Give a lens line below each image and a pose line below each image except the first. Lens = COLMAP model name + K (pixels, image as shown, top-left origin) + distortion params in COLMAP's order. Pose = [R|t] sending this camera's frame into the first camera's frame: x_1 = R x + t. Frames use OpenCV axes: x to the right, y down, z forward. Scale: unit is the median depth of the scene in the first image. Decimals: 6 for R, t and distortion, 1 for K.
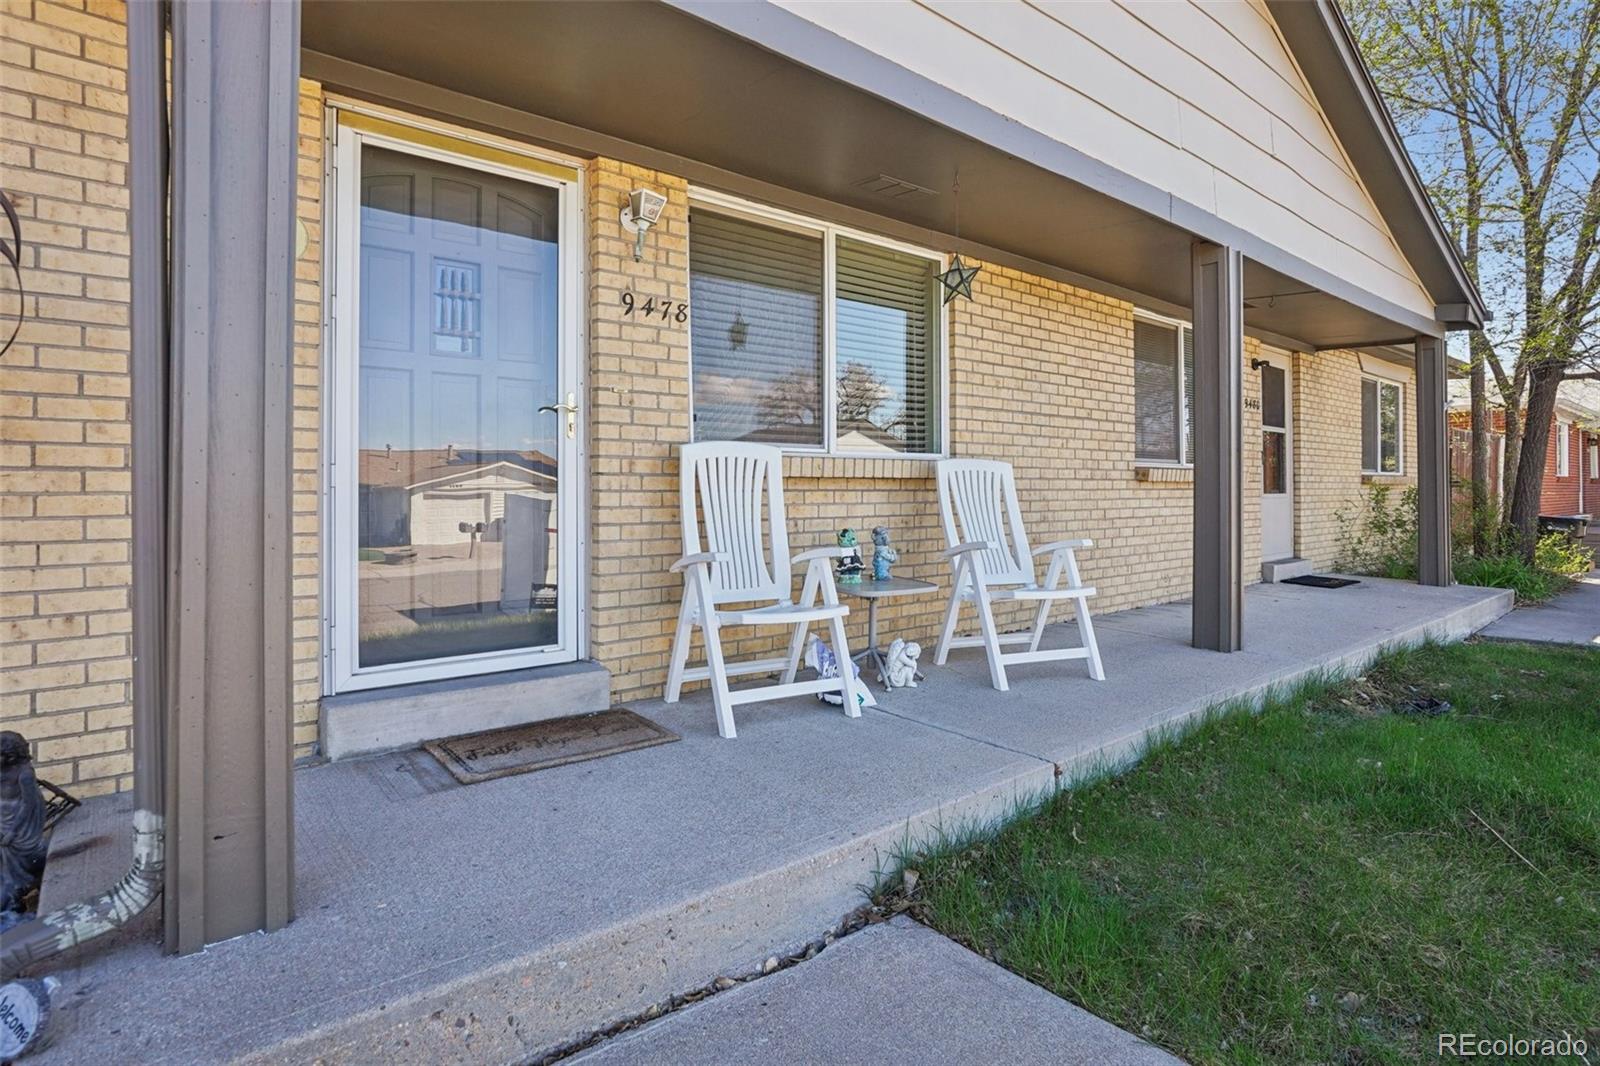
lens RADIAL K [[853.2, 0, 836.1], [0, 853.2, 482.9], [0, 0, 1]] dist [-0.035291, 0.020066]
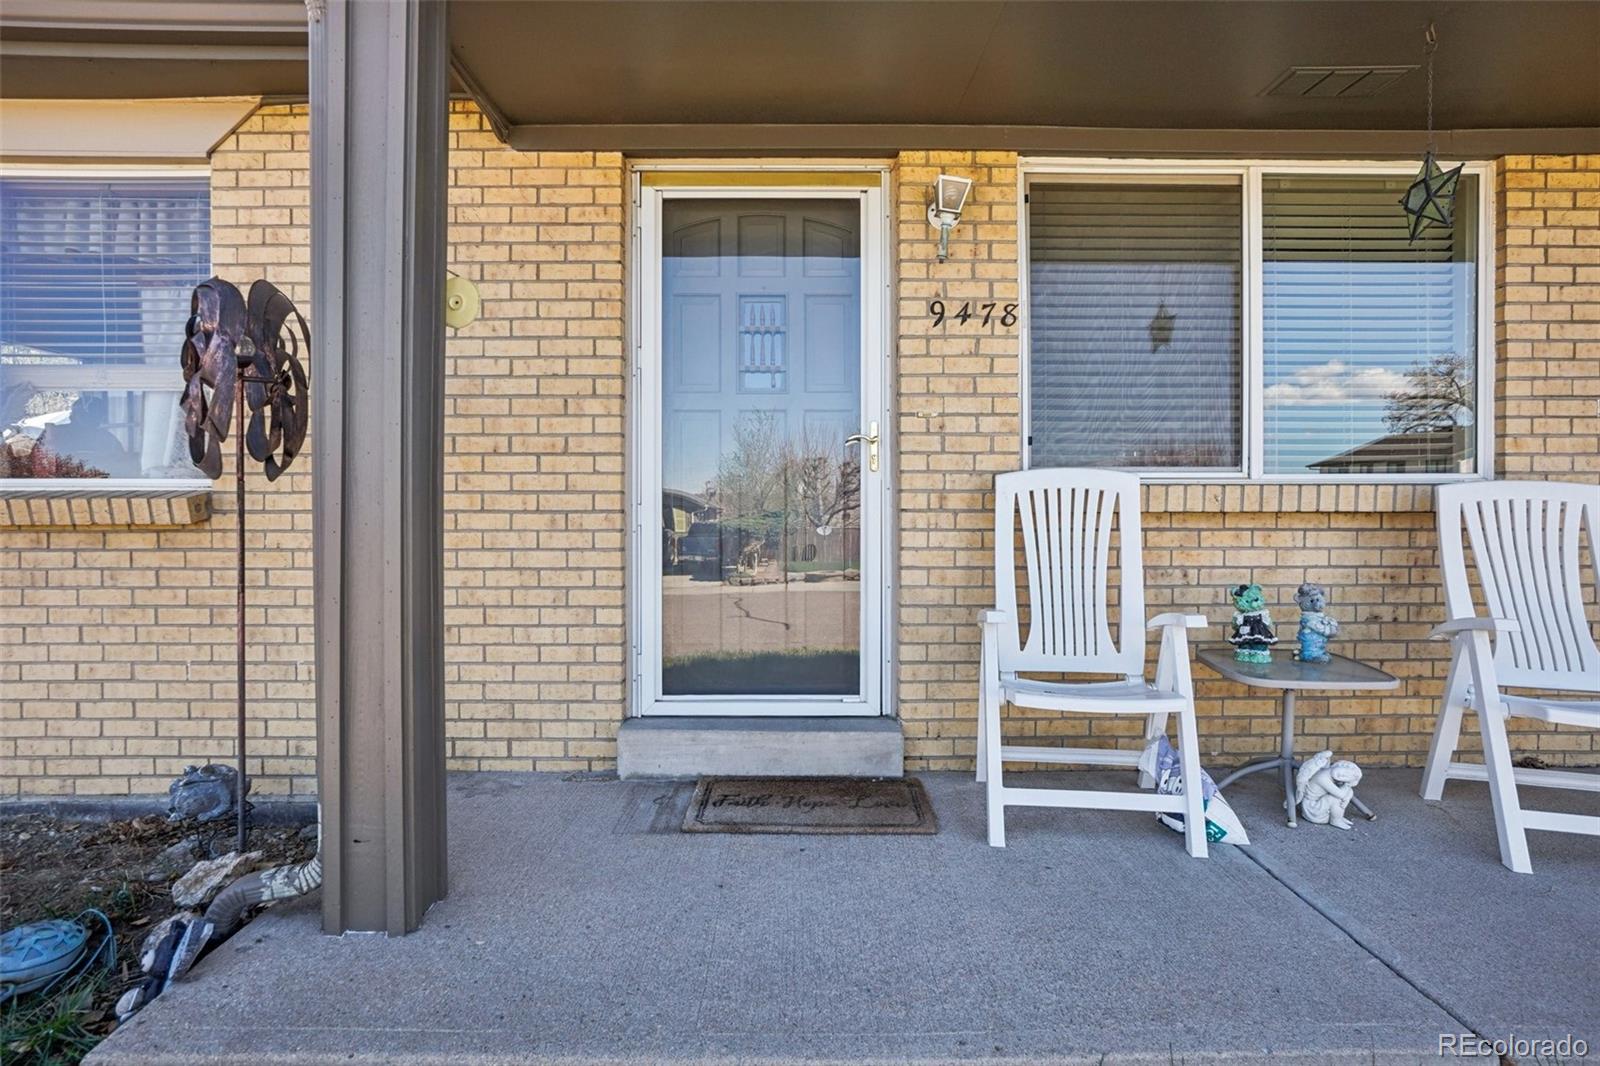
lens RADIAL K [[853.2, 0, 783.7], [0, 853.2, 524.6], [0, 0, 1]] dist [-0.035291, 0.020066]
pose [[0.755096, 0.008960, -0.655553, 0.208422], [0.003484, 0.999838, 0.017679, -0.011721], [0.655605, -0.015633, 0.754942, 0.242585]]
